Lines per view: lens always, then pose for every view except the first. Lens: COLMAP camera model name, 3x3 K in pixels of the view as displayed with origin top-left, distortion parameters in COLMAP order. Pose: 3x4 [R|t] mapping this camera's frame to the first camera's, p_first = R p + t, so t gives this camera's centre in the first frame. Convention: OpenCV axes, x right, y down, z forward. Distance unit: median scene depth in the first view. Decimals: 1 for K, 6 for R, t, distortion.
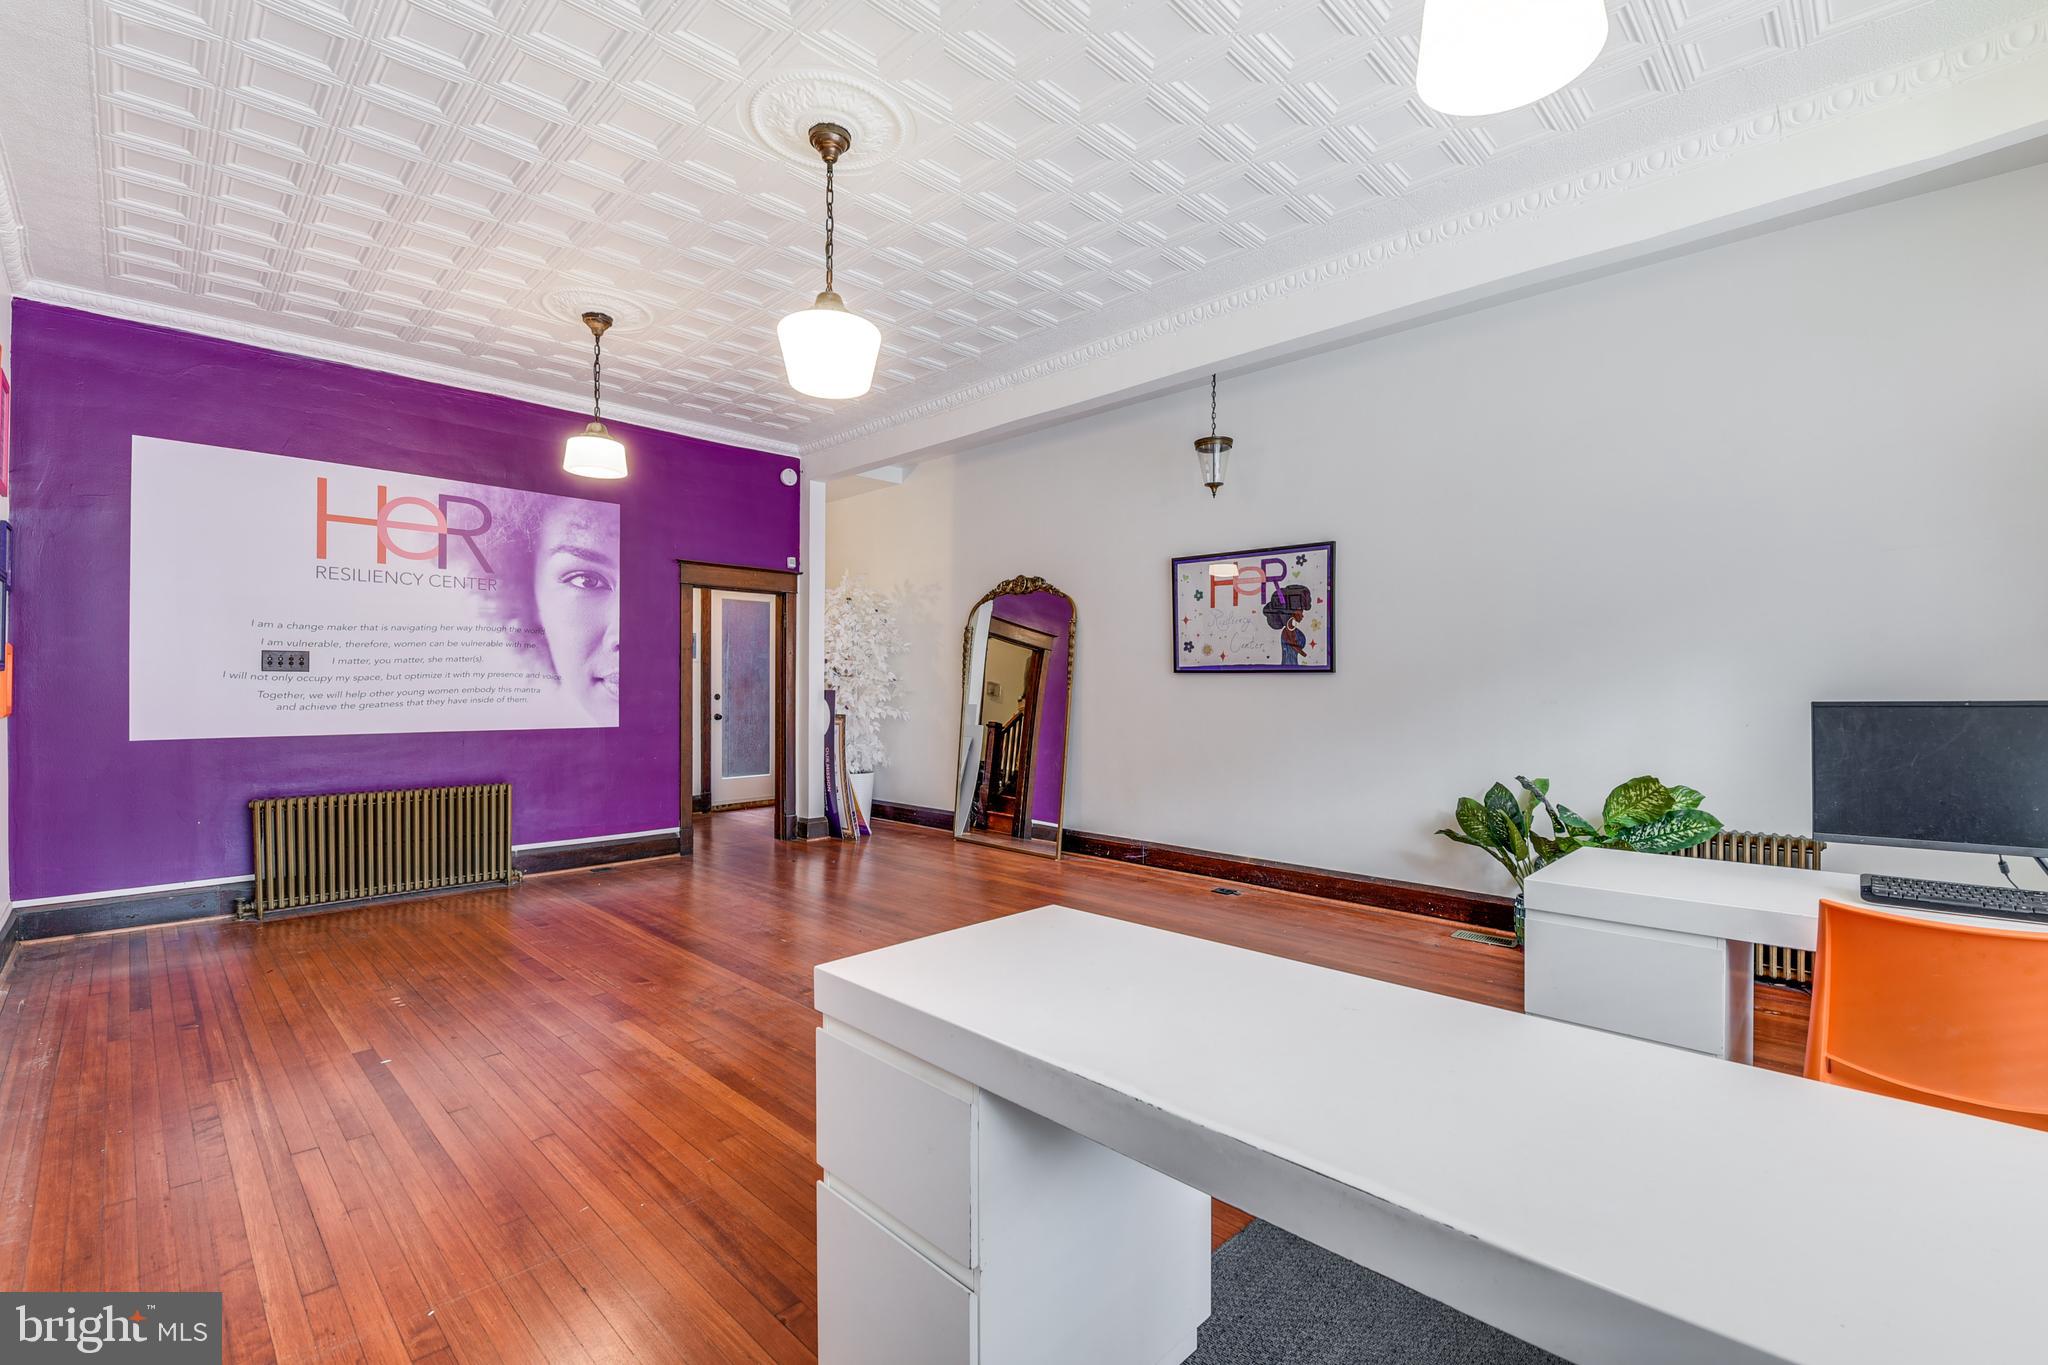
lens RADIAL K [[881.6, 0, 1035.8], [0, 881.6, 689.1], [0, 0, 1]] dist [-0.017397, -0.000627]
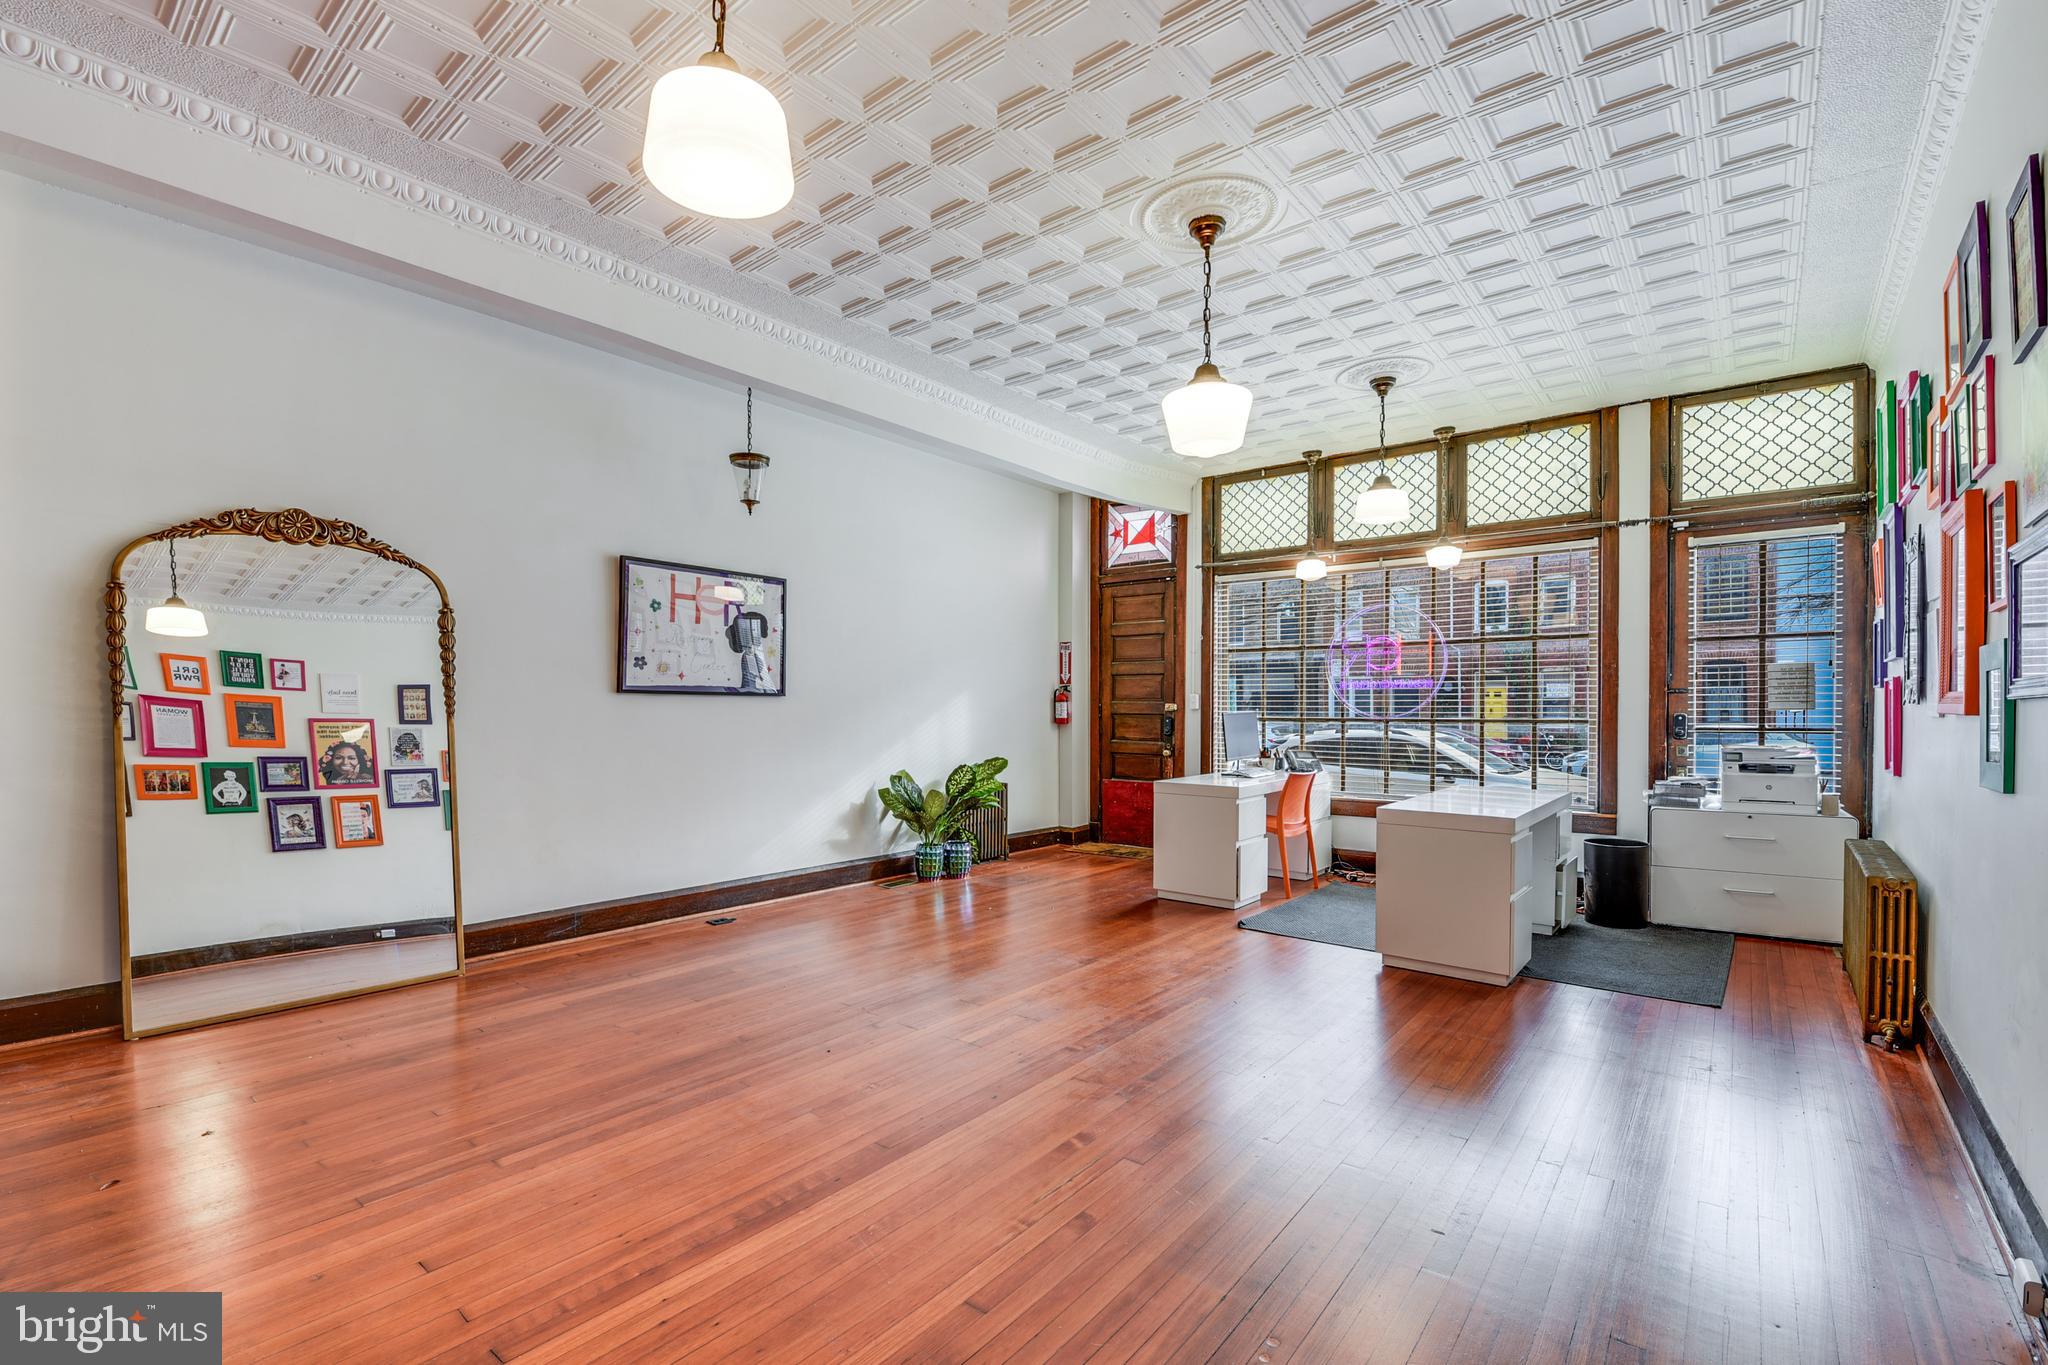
lens RADIAL K [[895.6, 0, 1007.0], [0, 895.6, 728.8], [0, 0, 1]] dist [-0.005582, -0.007293]
pose [[-0.071467, -0.024046, 0.997153, -0.777371], [0.005311, 0.999686, 0.024488, -0.003361], [-0.997429, 0.007046, -0.071317, 0.757200]]
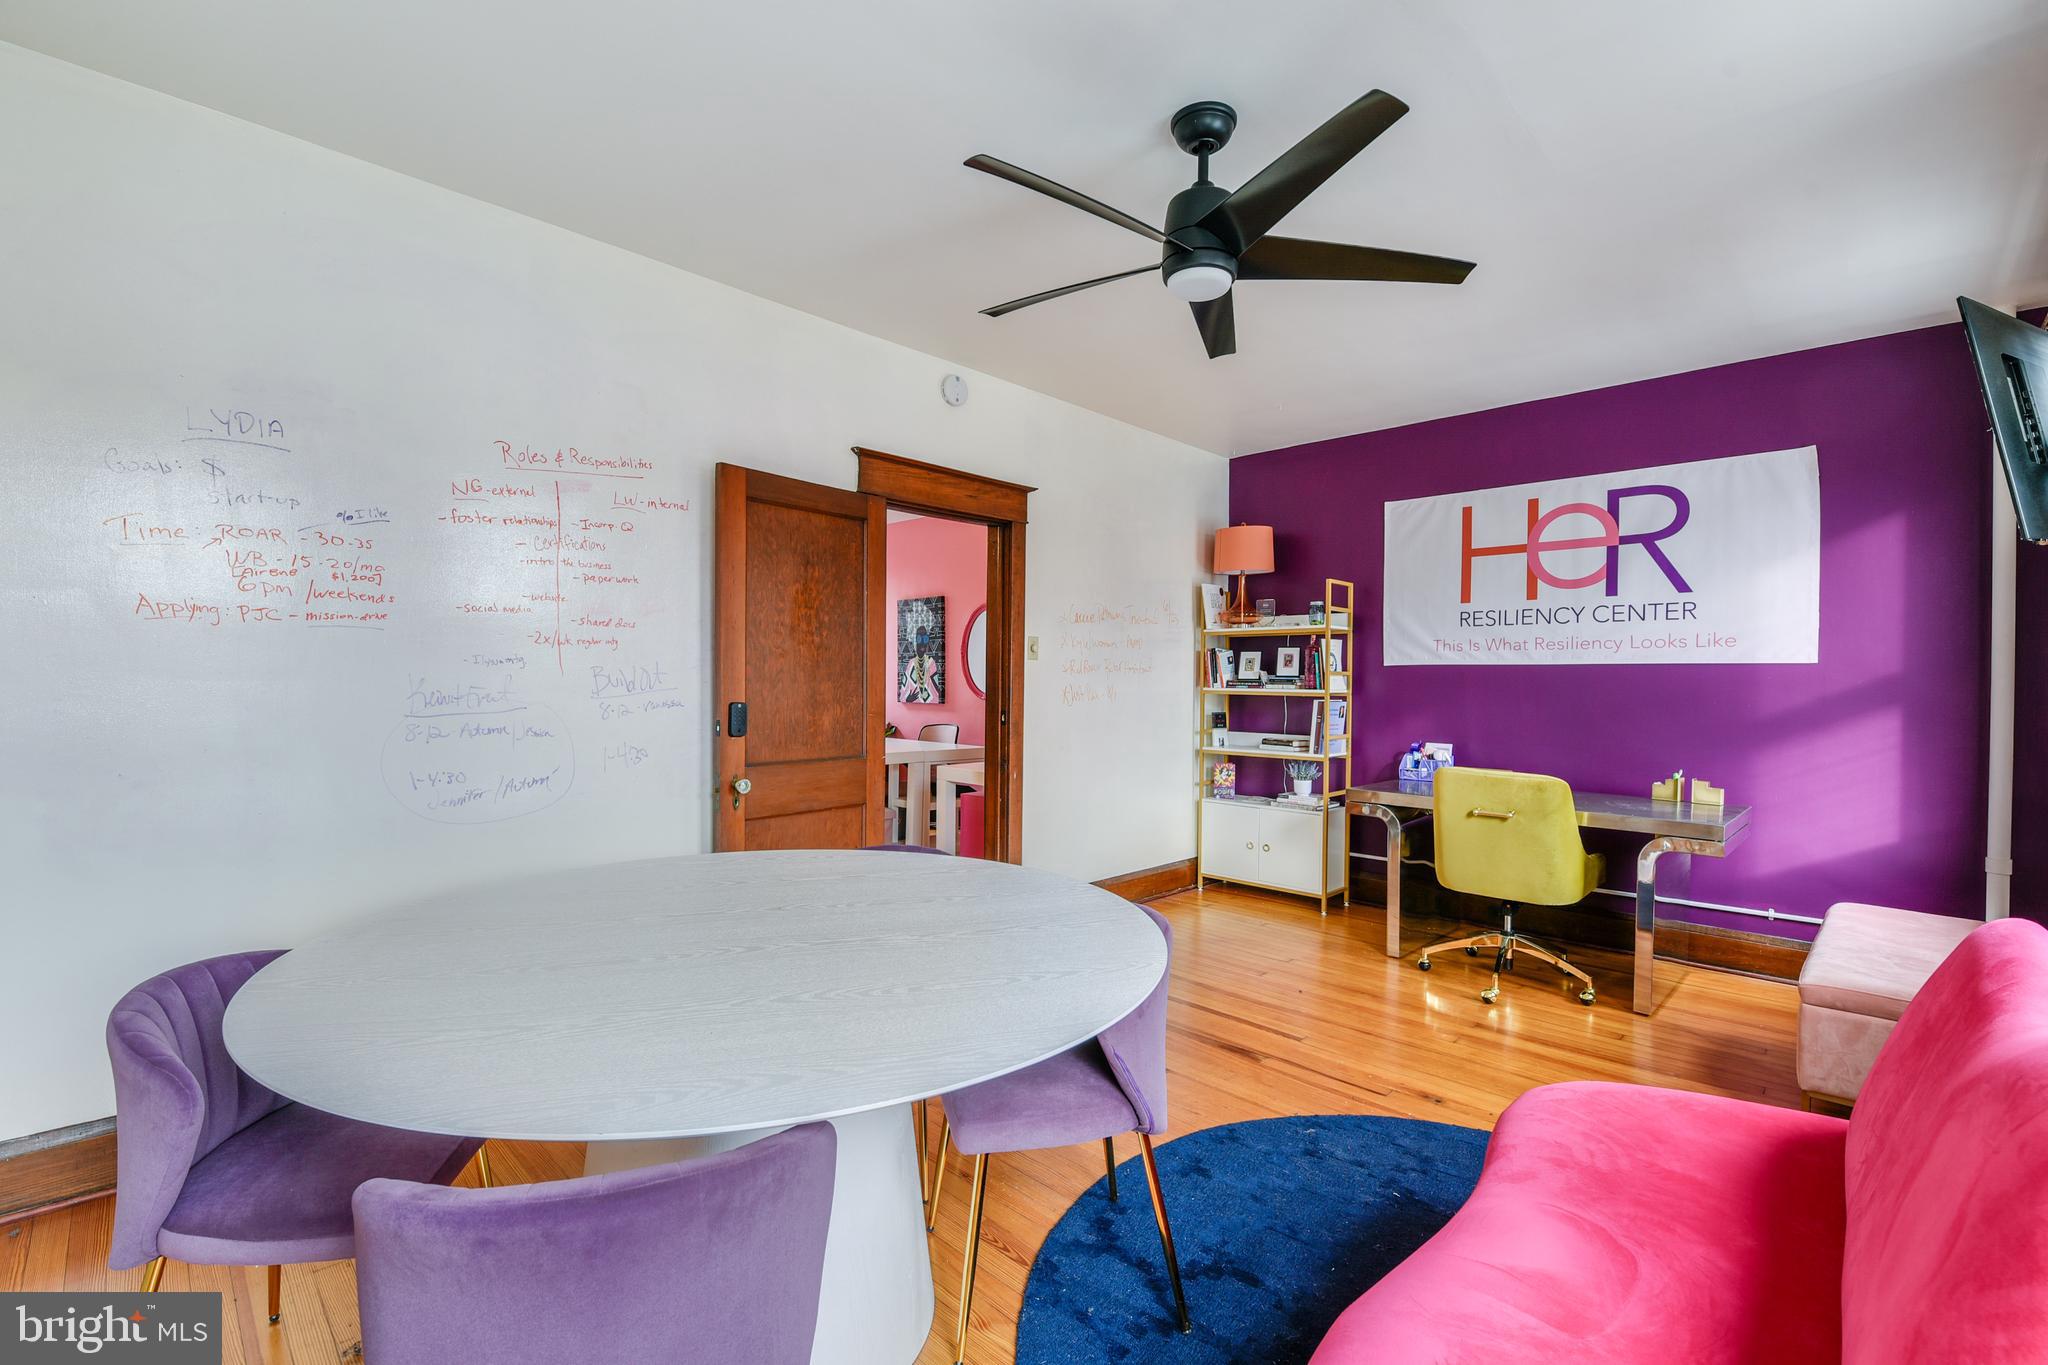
lens RADIAL K [[895.6, 0, 1015.6], [0, 895.6, 685.4], [0, 0, 1]] dist [-0.005582, -0.007293]
pose [[-0.016971, -0.005366, -0.999842, 0.044085], [-0.020278, 0.999782, -0.005022, -0.052499], [0.999650, 0.020189, -0.017076, 0.535666]]
